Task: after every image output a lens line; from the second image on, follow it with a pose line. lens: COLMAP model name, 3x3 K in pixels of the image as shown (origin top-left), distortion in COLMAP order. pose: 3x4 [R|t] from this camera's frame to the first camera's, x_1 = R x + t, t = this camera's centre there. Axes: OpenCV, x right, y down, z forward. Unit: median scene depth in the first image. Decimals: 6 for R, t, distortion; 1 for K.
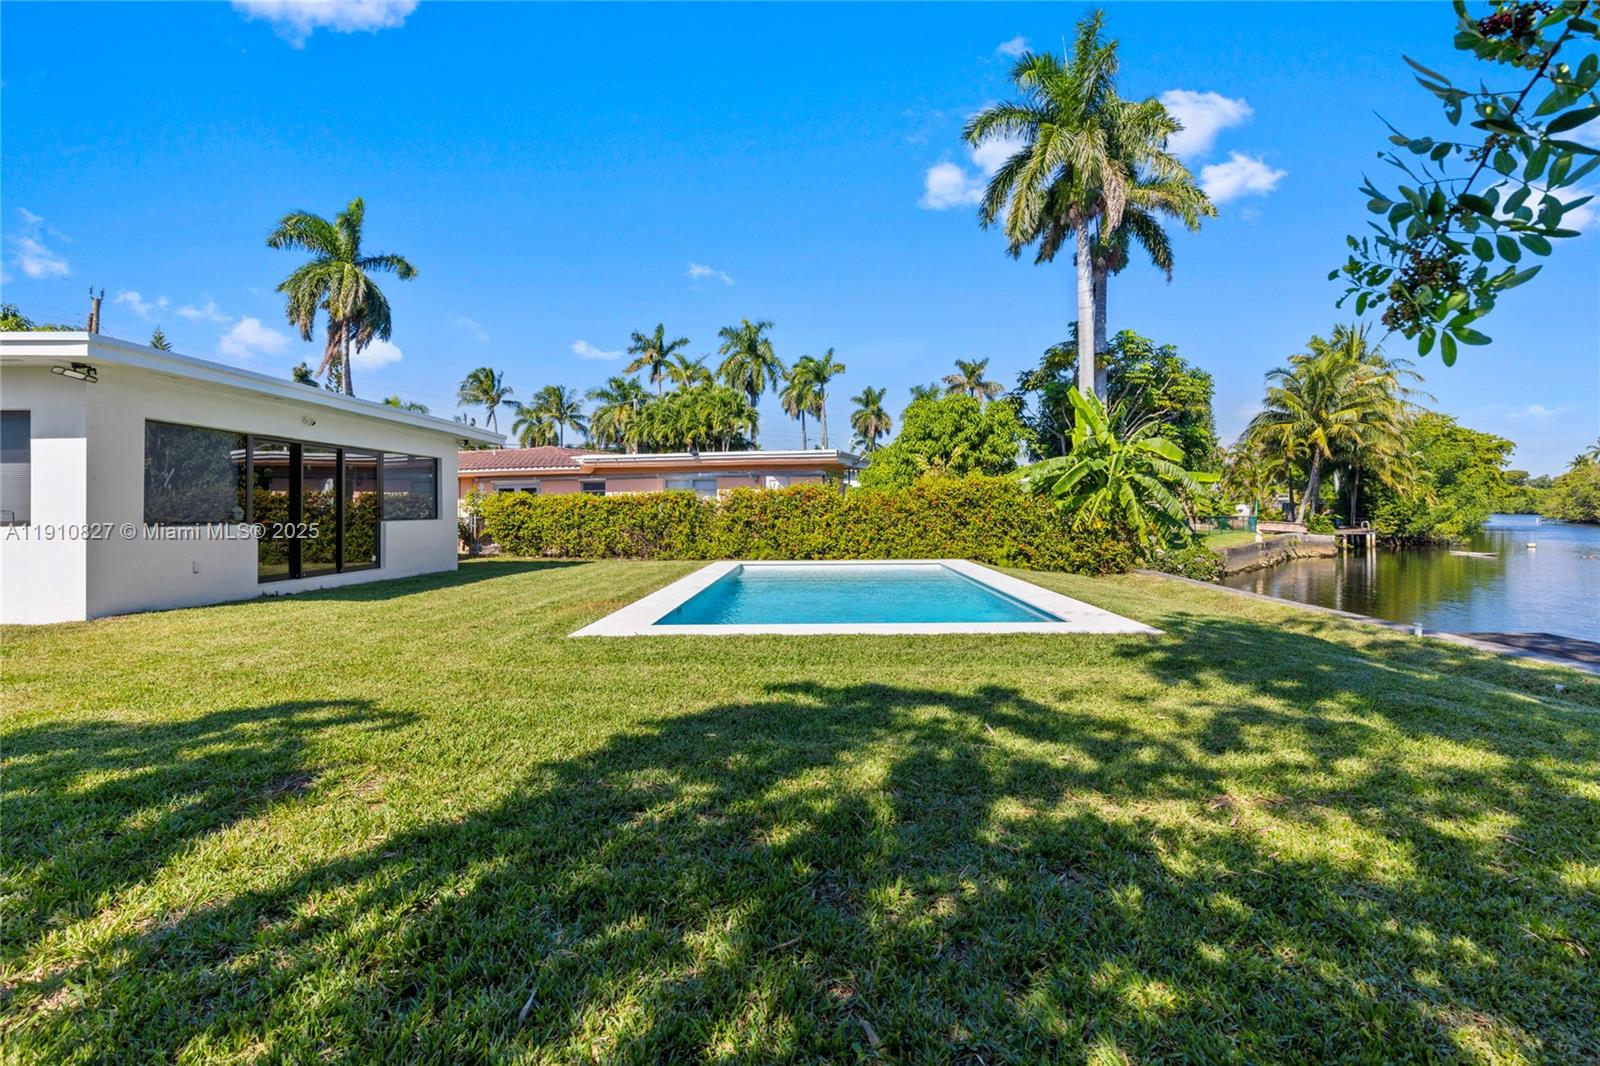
lens RADIAL K [[741.8, 0, 807.0], [0, 741.8, 498.2], [0, 0, 1]] dist [-0.001907, 0.000309]
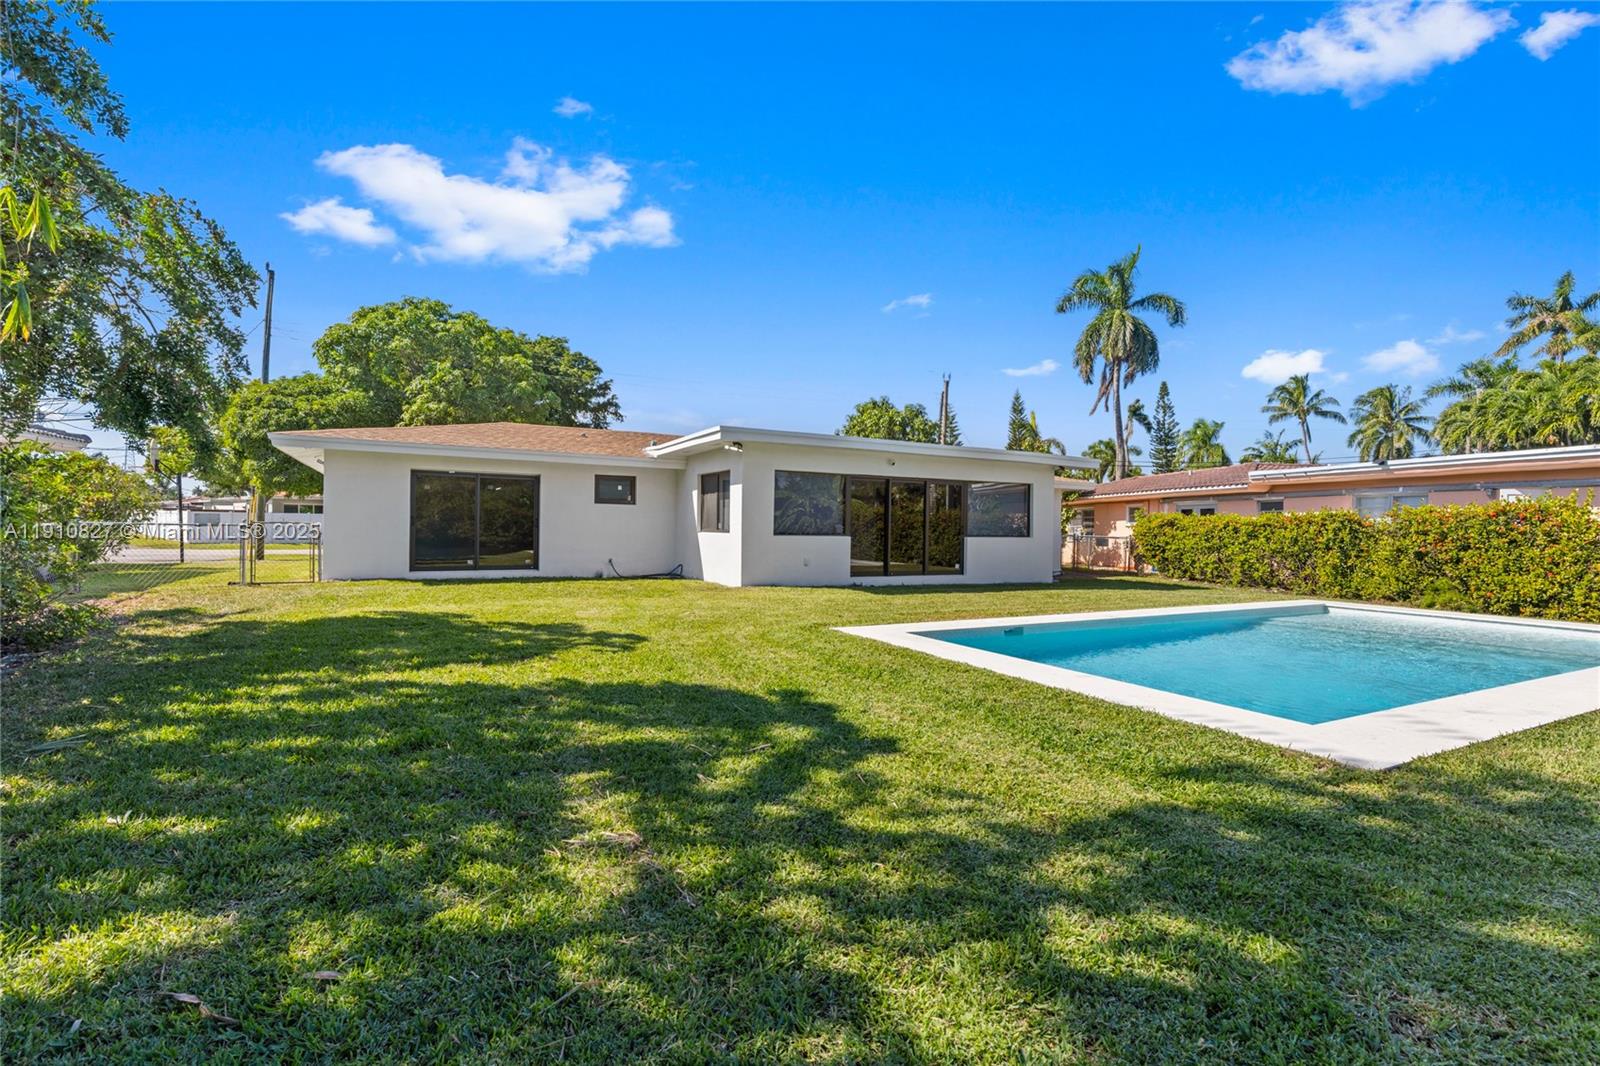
lens RADIAL K [[723.0, 0, 813.2], [0, 723.0, 532.6], [0, 0, 1]] dist [0.006192, 0.000727]
pose [[0.478504, 0.021620, -0.877819, 0.224386], [-0.004677, 0.999745, 0.022073, -0.001098], [0.878073, -0.006457, 0.478483, 0.115403]]
